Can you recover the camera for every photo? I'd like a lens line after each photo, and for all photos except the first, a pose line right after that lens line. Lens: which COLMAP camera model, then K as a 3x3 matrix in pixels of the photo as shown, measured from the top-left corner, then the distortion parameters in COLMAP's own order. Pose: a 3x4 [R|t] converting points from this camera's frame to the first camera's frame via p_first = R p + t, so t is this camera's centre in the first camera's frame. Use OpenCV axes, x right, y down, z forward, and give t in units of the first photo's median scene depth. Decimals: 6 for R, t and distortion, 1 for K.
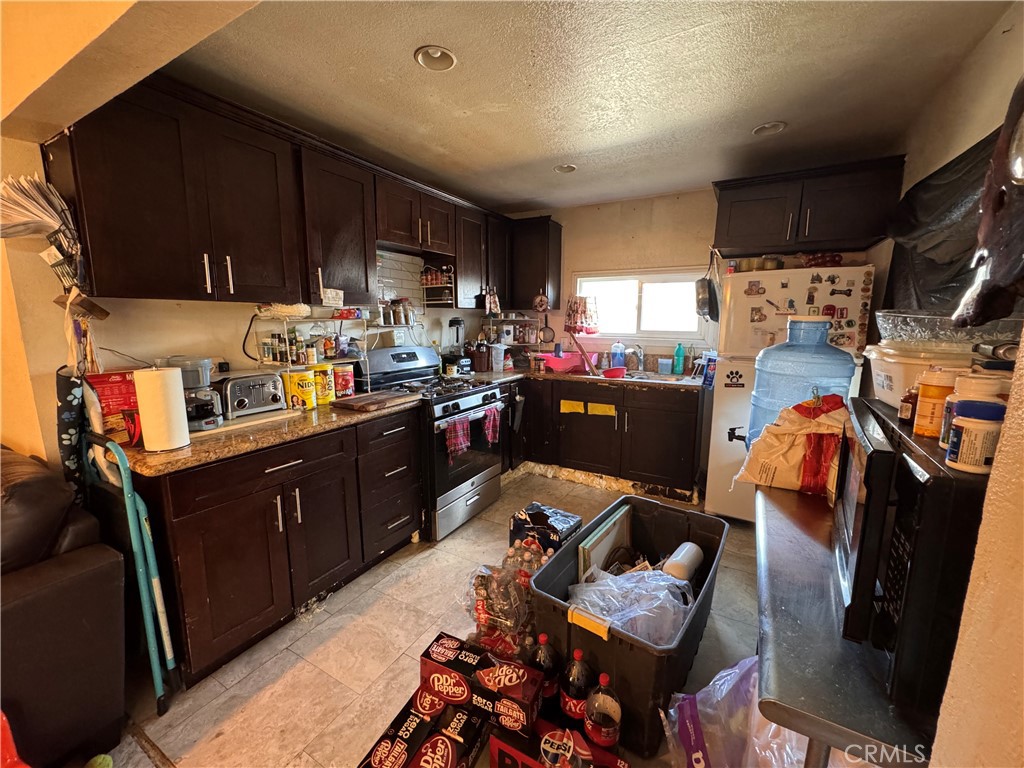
lens RADIAL K [[408.4, 0, 512.6], [0, 408.4, 381.3], [0, 0, 1]] dist [0.000238, 0.000022]
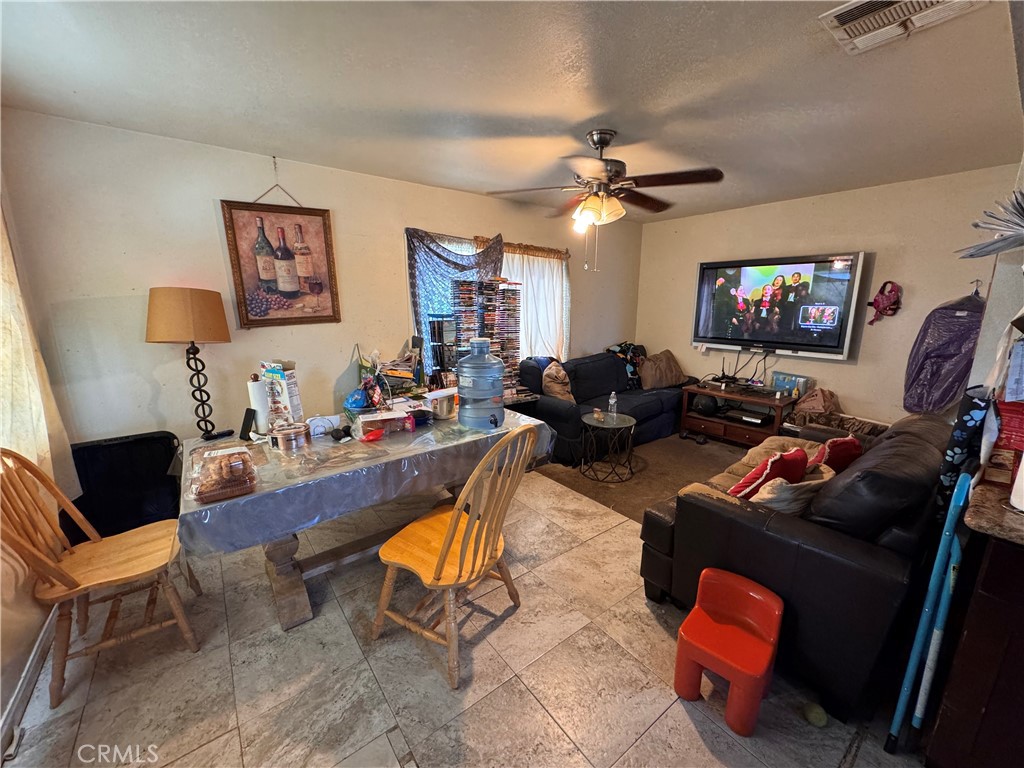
lens RADIAL K [[408.4, 0, 512.4], [0, 408.4, 385.7], [0, 0, 1]] dist [0.000238, 0.000022]
pose [[-0.382268, 0.188590, -0.904602, 0.188531], [-0.152431, 0.952671, 0.263026, -0.121572], [0.911392, 0.238436, -0.335429, 0.322619]]
